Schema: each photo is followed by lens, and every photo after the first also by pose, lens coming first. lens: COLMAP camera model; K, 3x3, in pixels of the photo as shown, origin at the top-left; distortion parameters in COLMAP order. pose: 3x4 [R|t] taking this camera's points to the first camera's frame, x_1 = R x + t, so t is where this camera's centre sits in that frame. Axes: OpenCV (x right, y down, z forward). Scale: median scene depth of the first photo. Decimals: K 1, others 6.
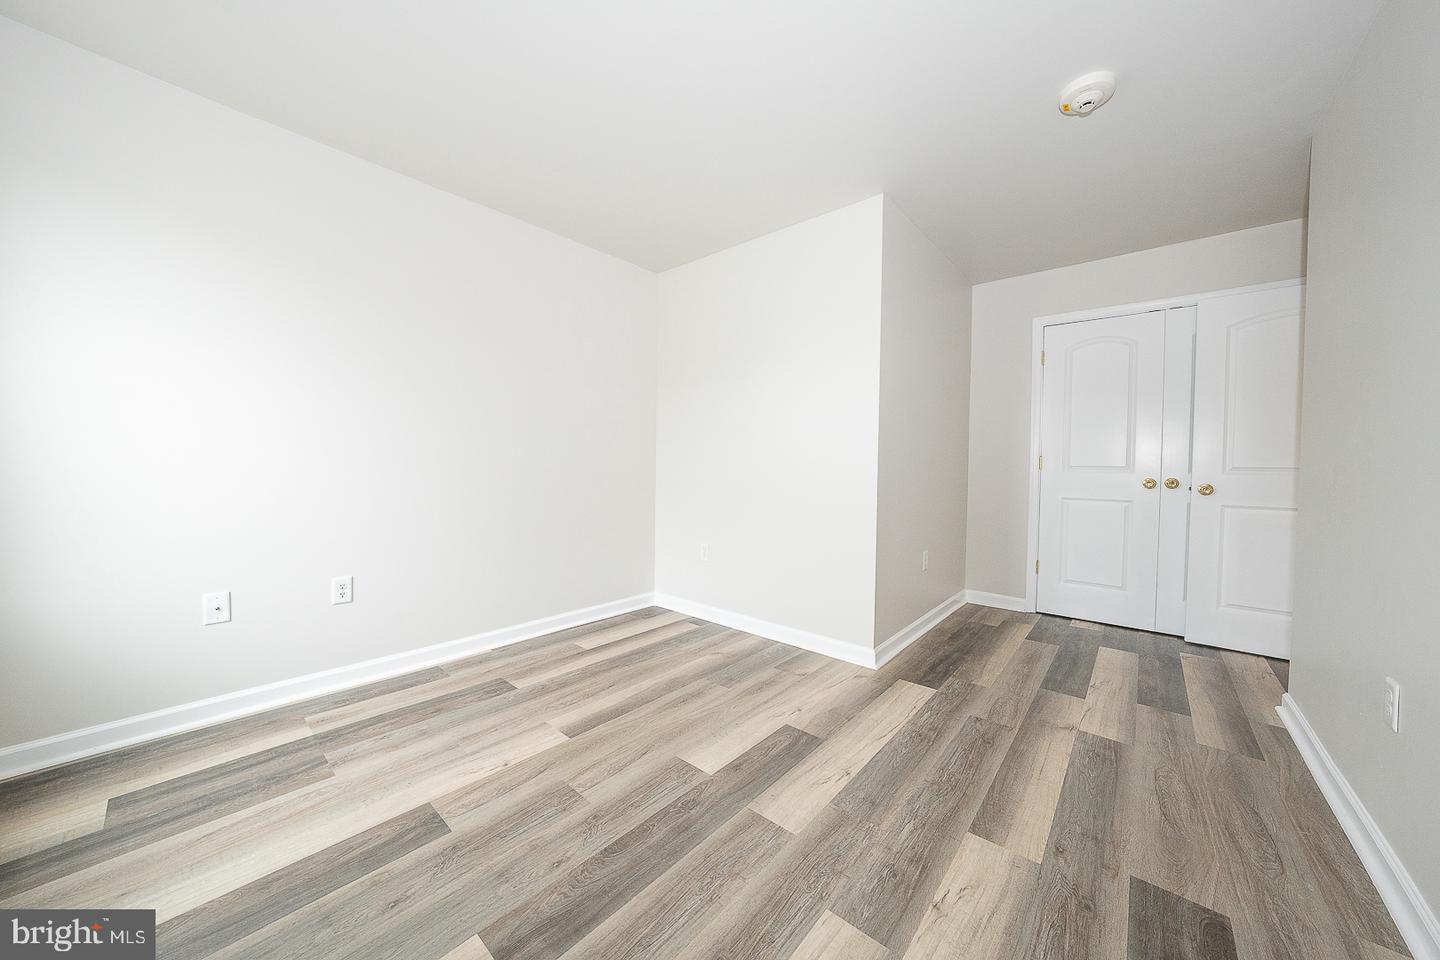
lens RADIAL K [[497.6, 0, 723.6], [0, 497.6, 478.7], [0, 0, 1]] dist [-0.029423, 0.007549]
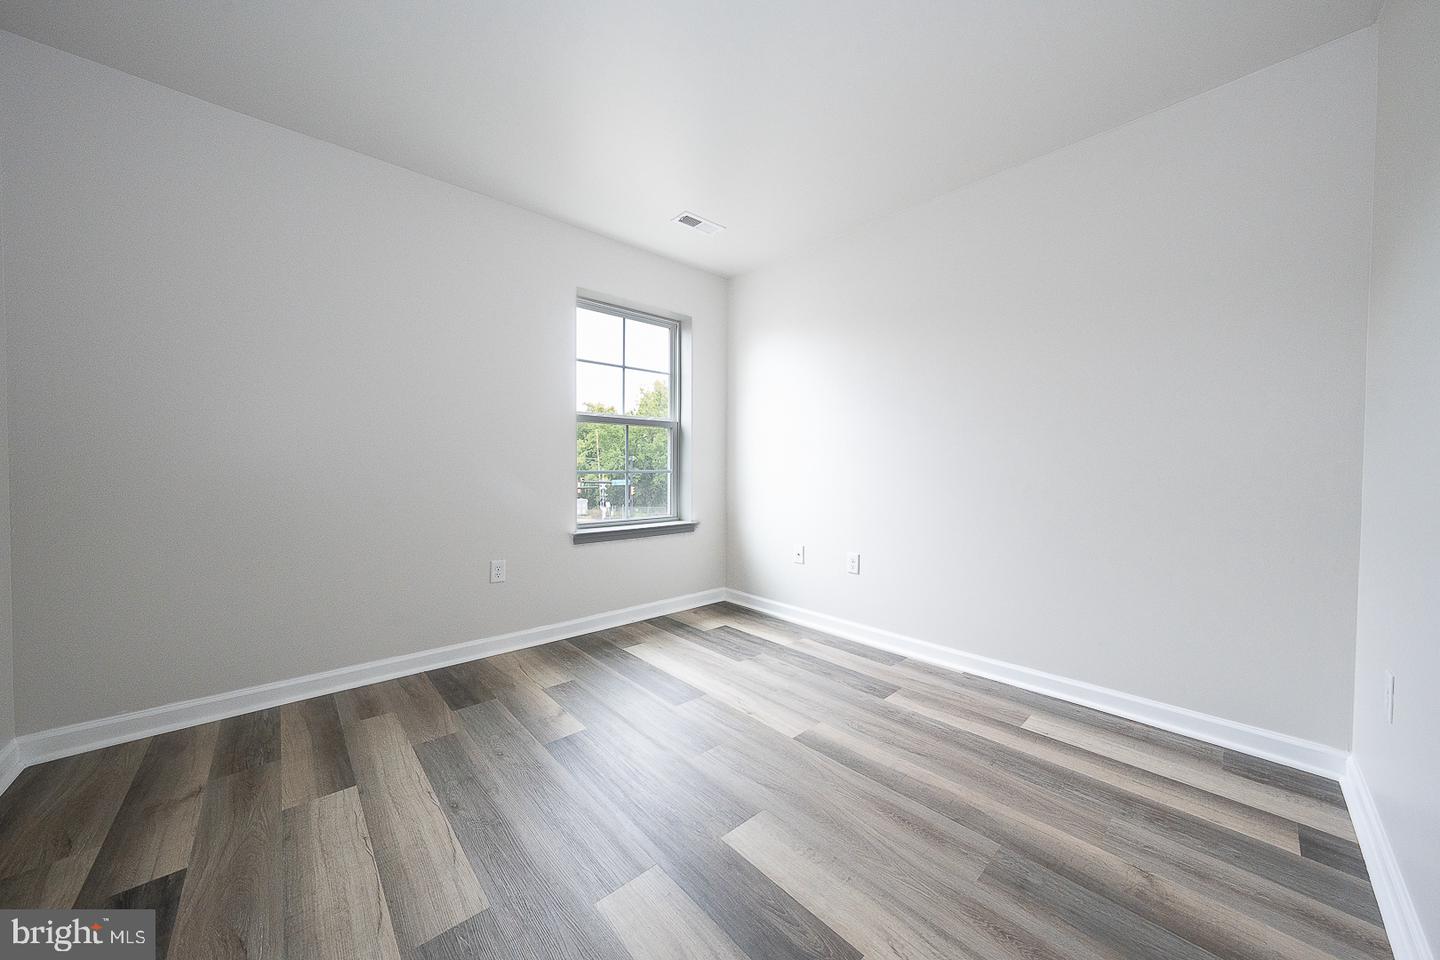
lens RADIAL K [[497.6, 0, 723.6], [0, 497.6, 478.7], [0, 0, 1]] dist [-0.029423, 0.007549]
pose [[-0.115429, 0.012481, -0.993237, 0.635423], [-0.035362, 0.999236, 0.016666, -0.010839], [0.992686, 0.037047, -0.114900, 0.874099]]
